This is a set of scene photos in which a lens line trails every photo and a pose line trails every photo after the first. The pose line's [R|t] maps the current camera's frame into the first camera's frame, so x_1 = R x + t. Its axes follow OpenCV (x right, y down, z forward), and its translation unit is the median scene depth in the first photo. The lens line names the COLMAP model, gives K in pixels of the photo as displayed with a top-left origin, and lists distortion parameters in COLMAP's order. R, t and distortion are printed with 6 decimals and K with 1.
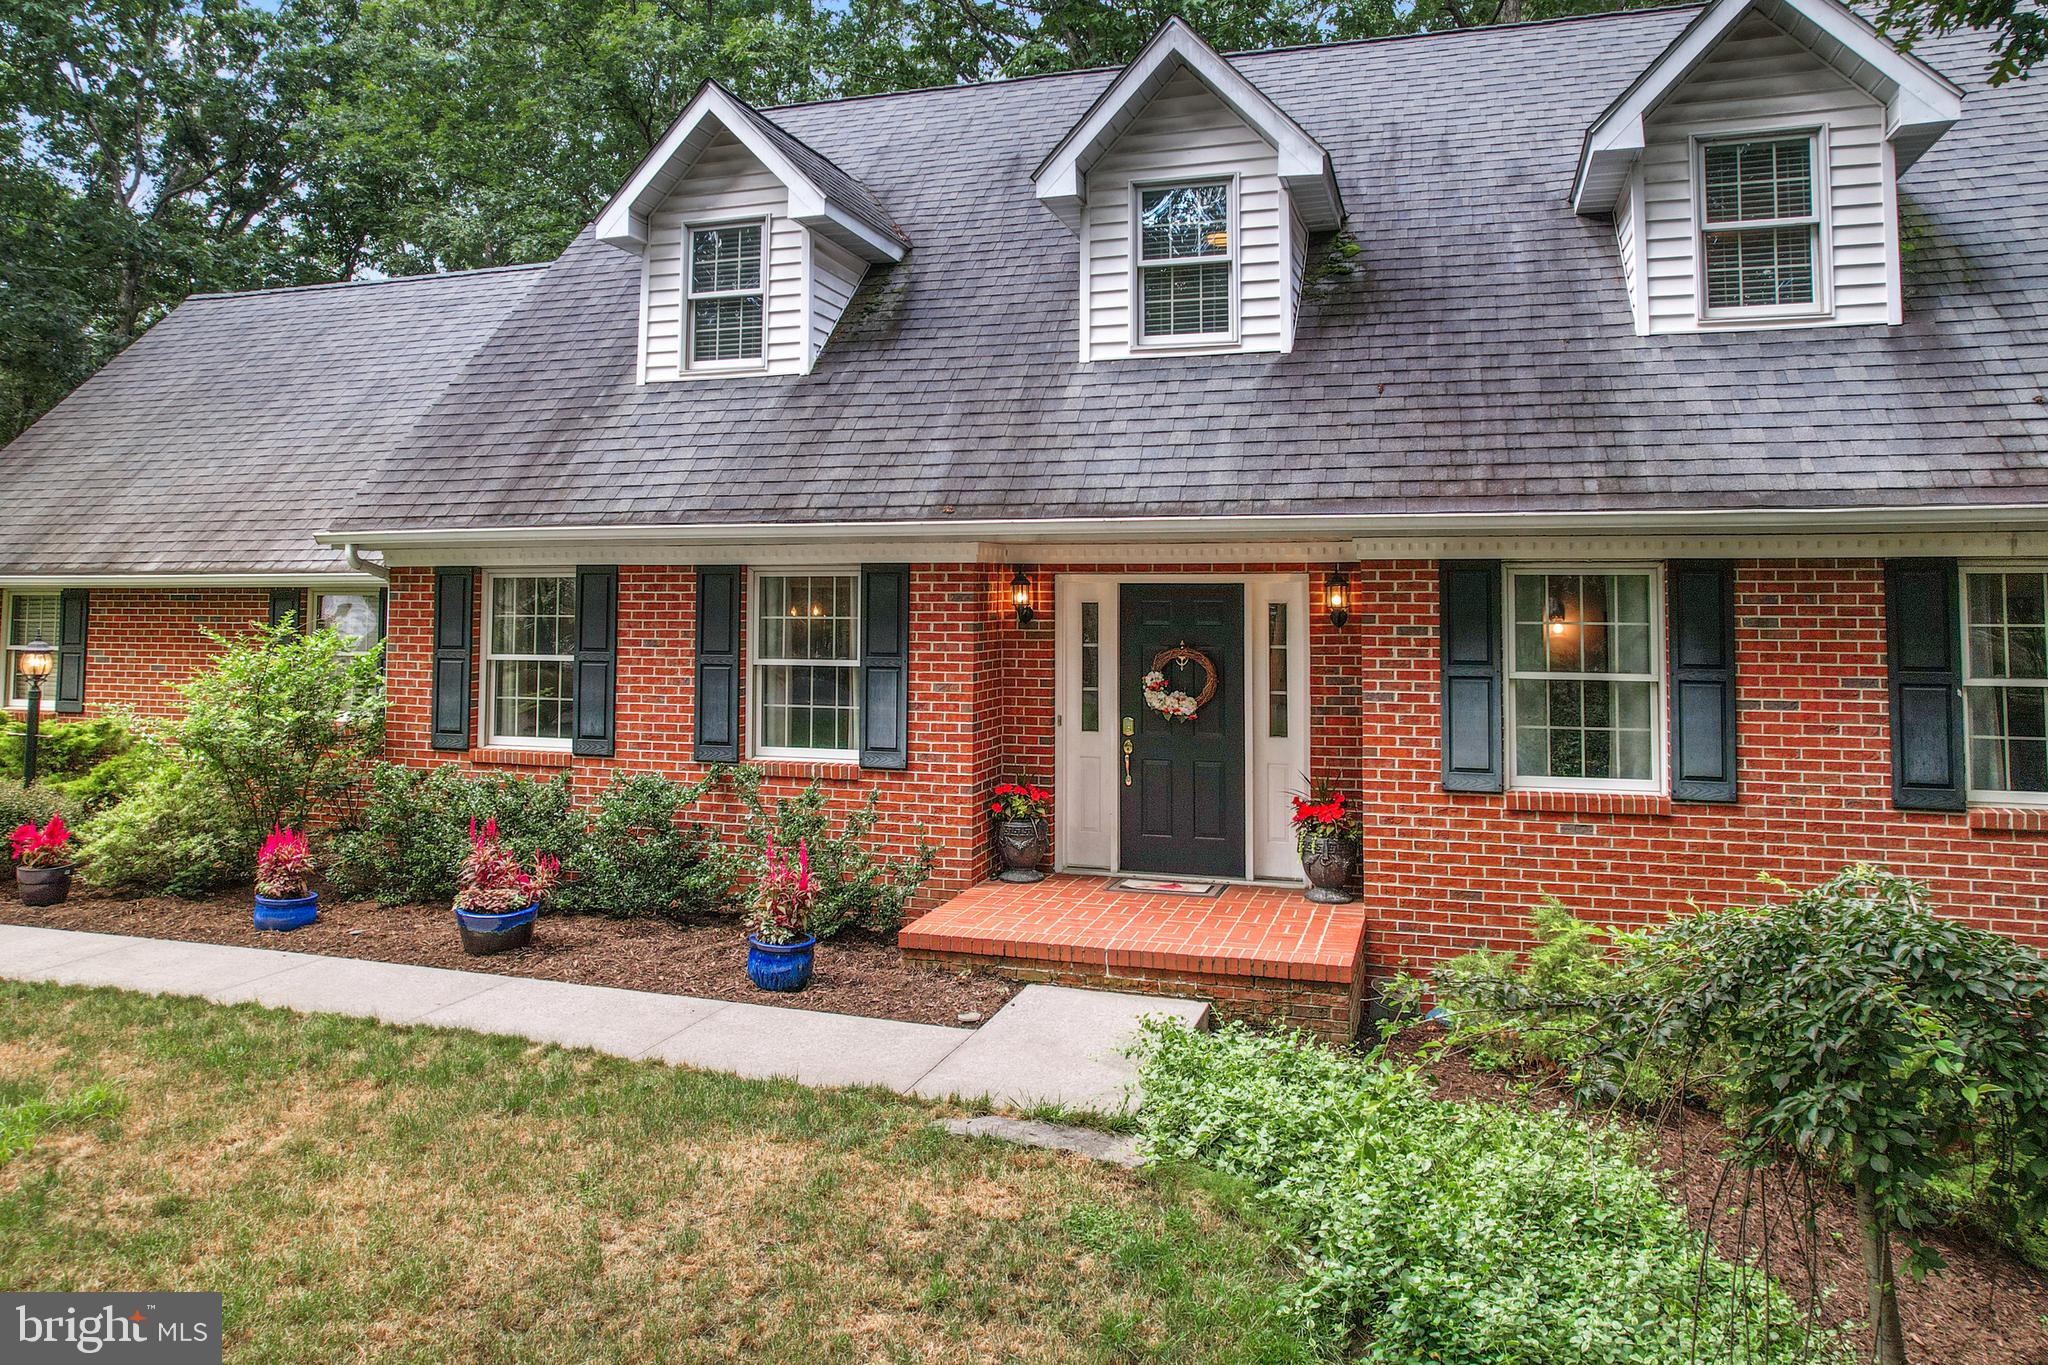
lens RADIAL K [[1390.4, 0, 1004.0], [0, 1390.4, 515.8], [0, 0, 1]] dist [-0.059156, 0.048063]
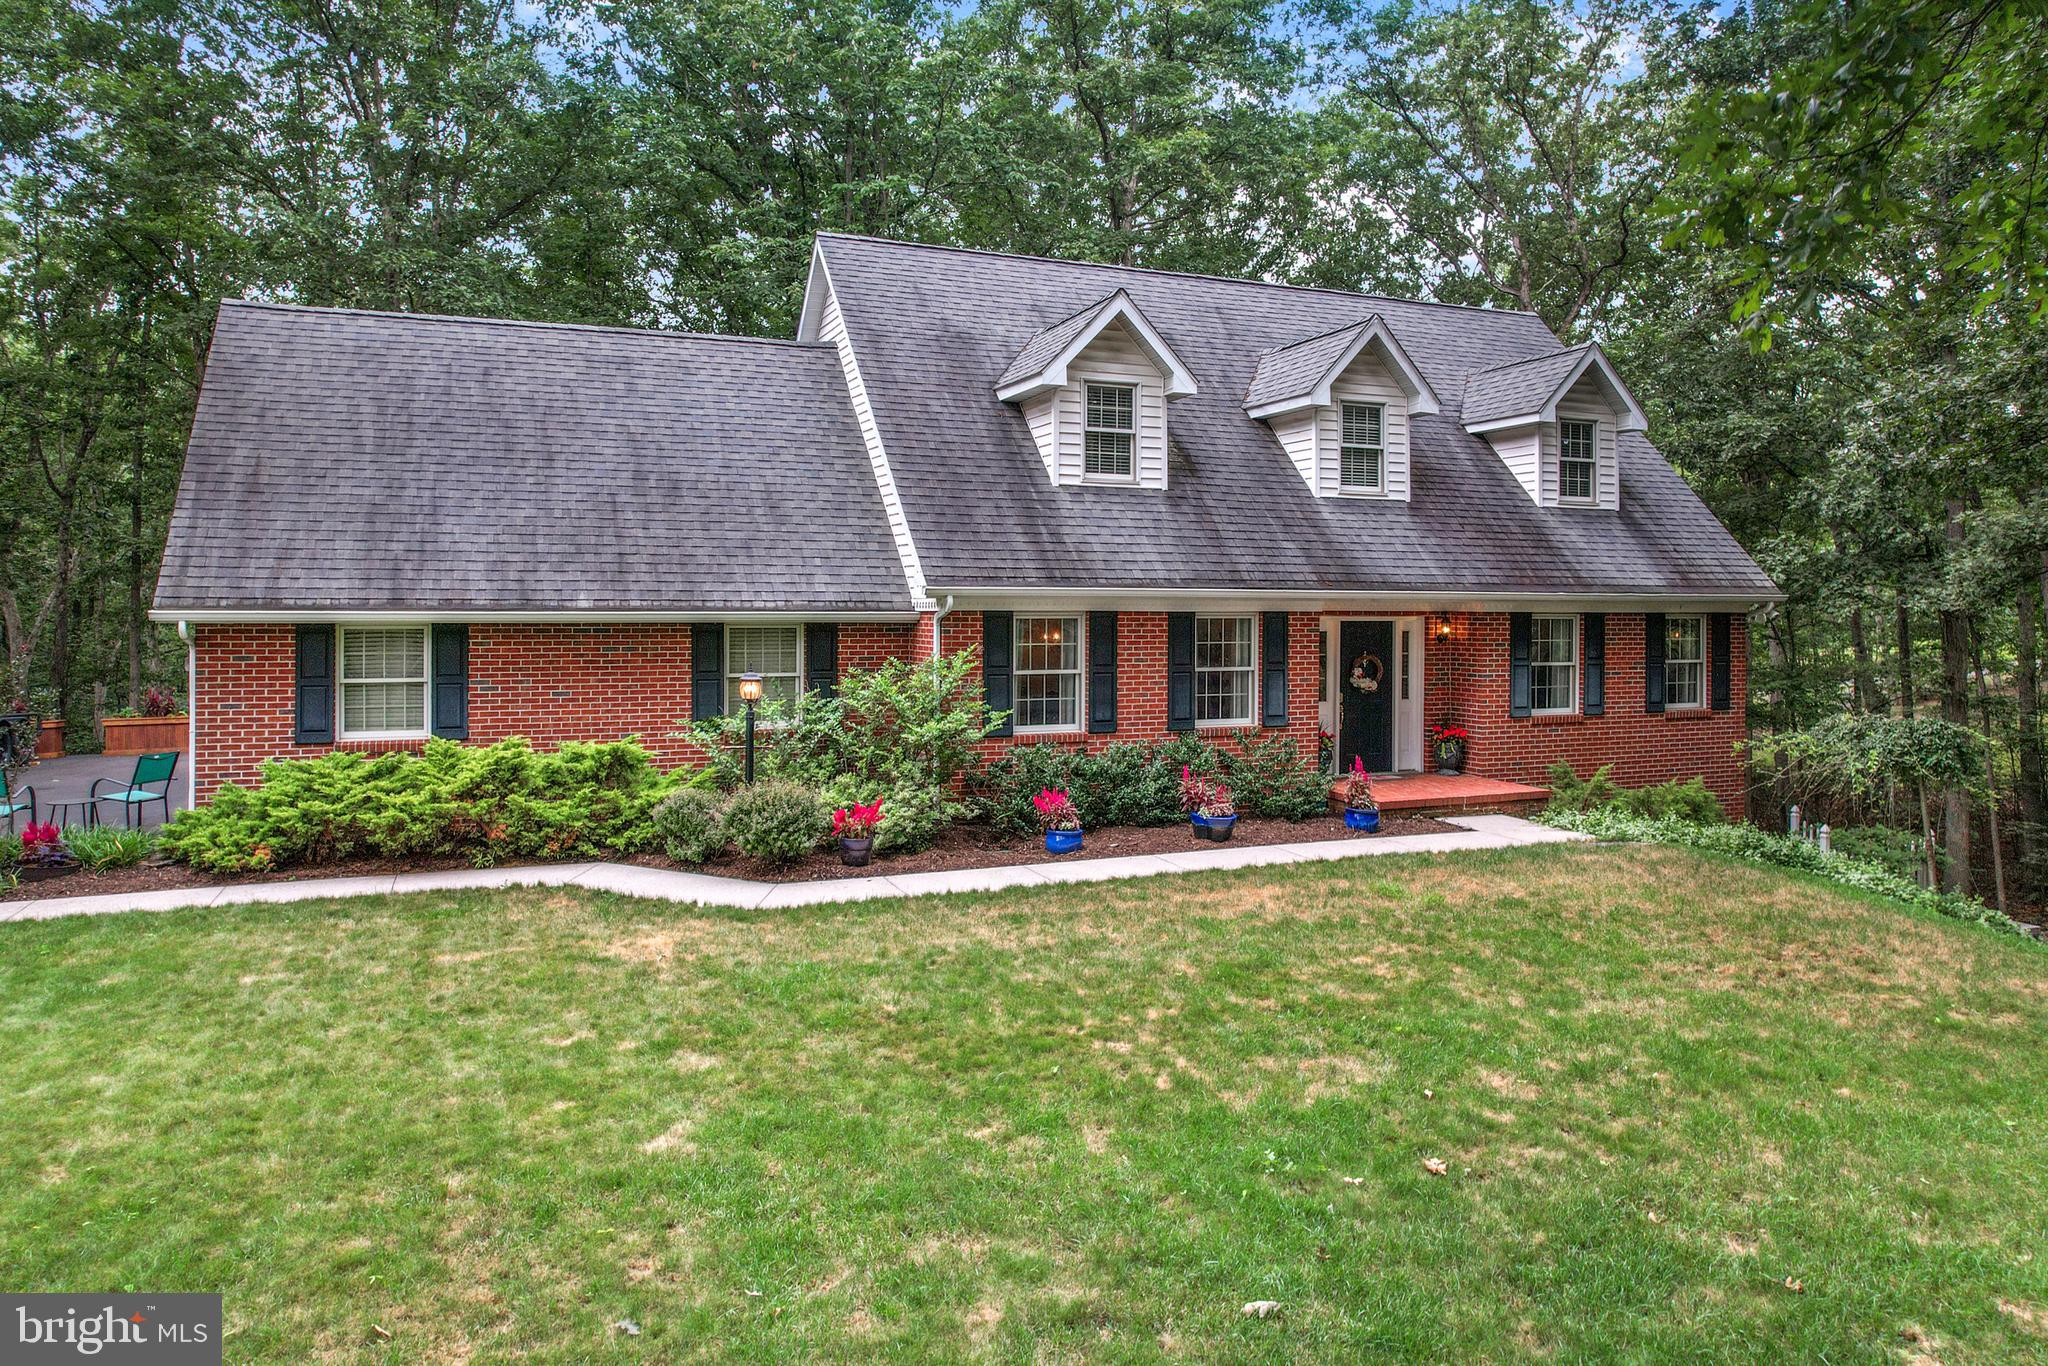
lens RADIAL K [[1390.4, 0, 1024.4], [0, 1390.4, 615.4], [0, 0, 1]] dist [-0.059156, 0.048063]
pose [[0.760716, -0.005698, 0.649060, -1.501109], [-0.043056, 0.997316, 0.059219, -0.052303], [-0.647655, -0.072995, 0.758429, -0.132971]]
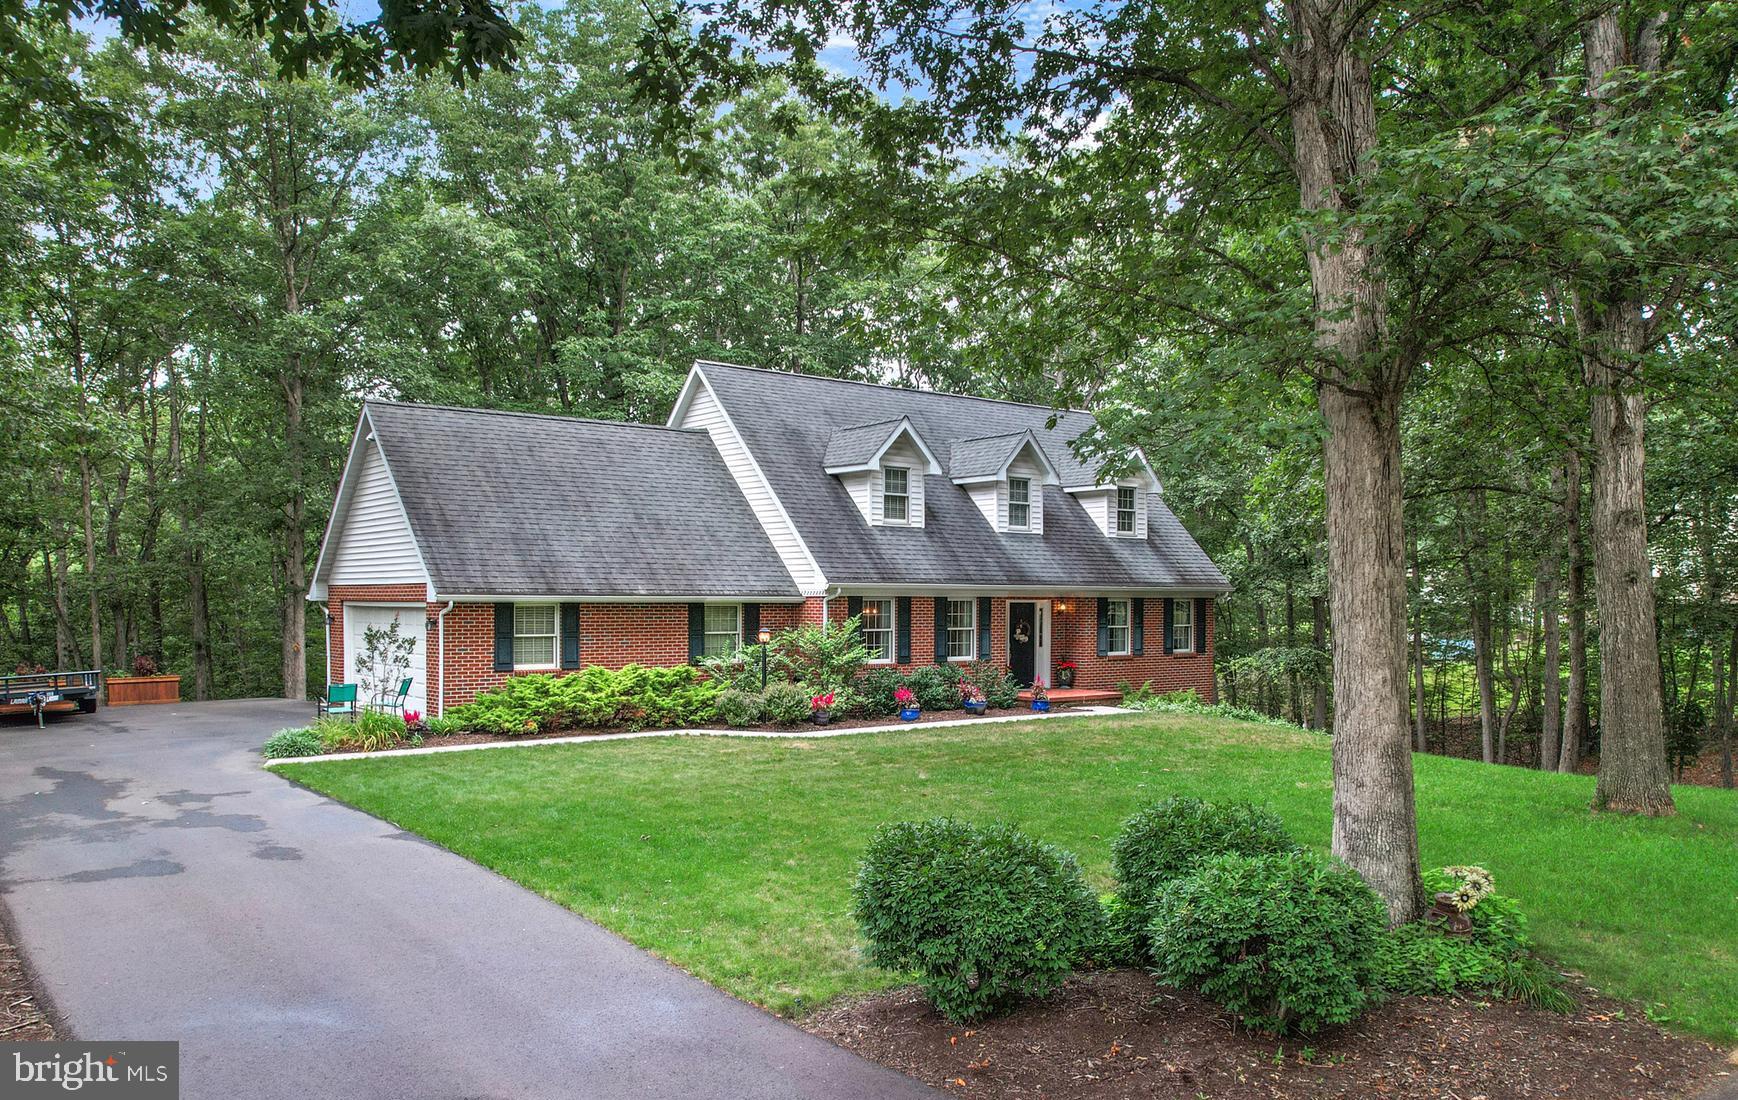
lens RADIAL K [[1372.3, 0, 887.3], [0, 1372.3, 632.0], [0, 0, 1]] dist [0.018955, 0.000445]
pose [[0.540180, -0.022059, 0.841260, -2.921369], [-0.055173, 0.996577, 0.061558, -0.067703], [-0.839739, -0.079667, 0.537114, -0.522903]]
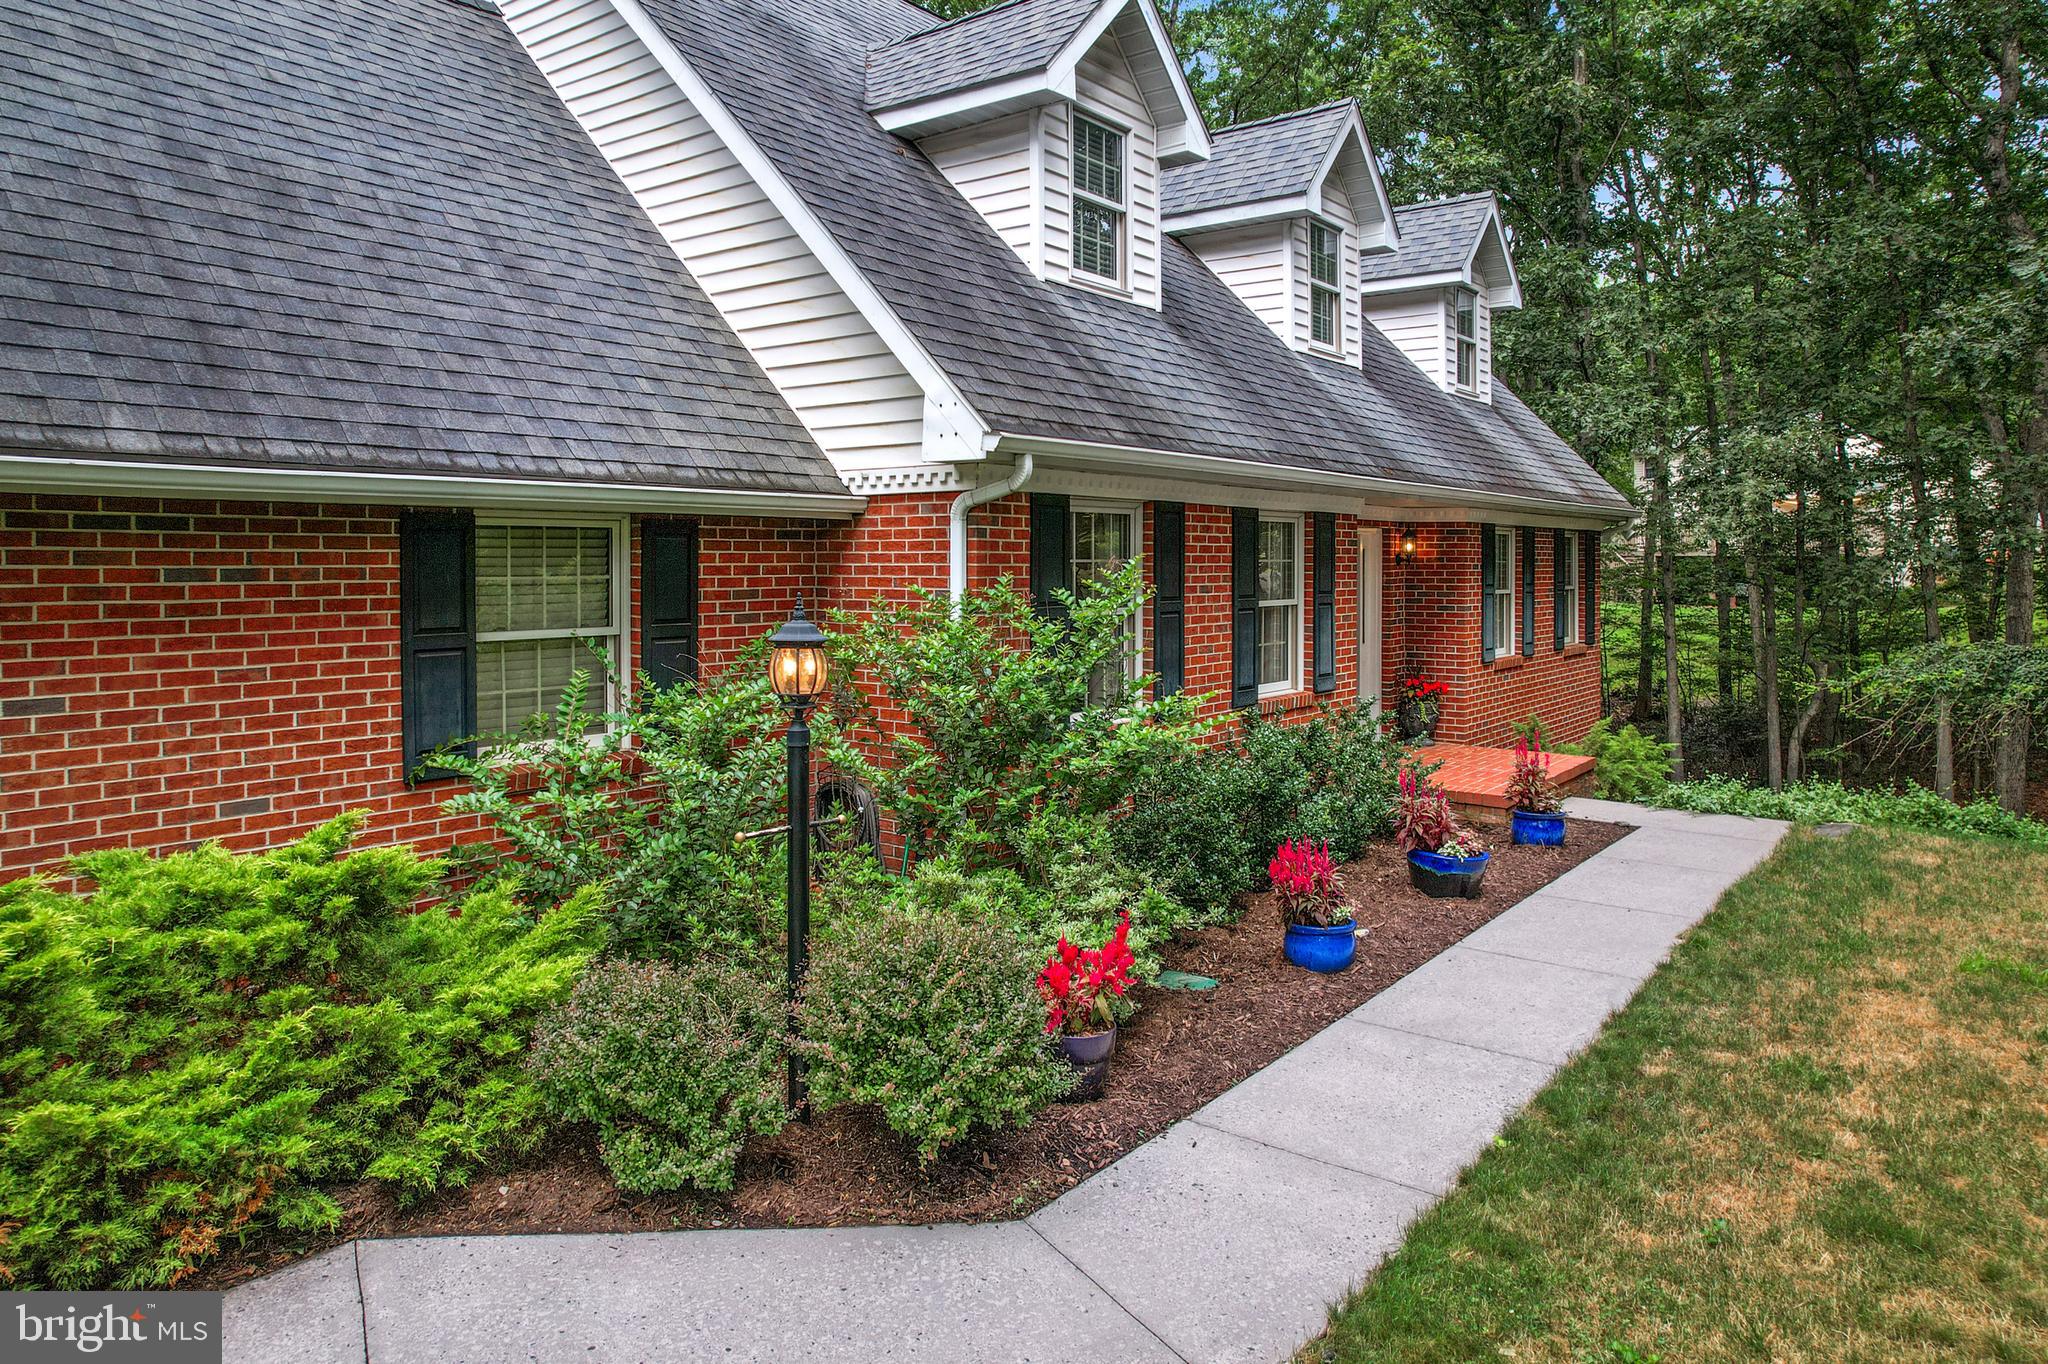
lens RADIAL K [[1390.4, 0, 1044.5], [0, 1390.4, 565.4], [0, 0, 1]] dist [-0.059156, 0.048063]
pose [[0.319249, -0.007410, 0.947642, -1.255442], [-0.061162, 0.997724, 0.028406, 0.060604], [-0.945695, -0.067028, 0.318069, 0.870370]]
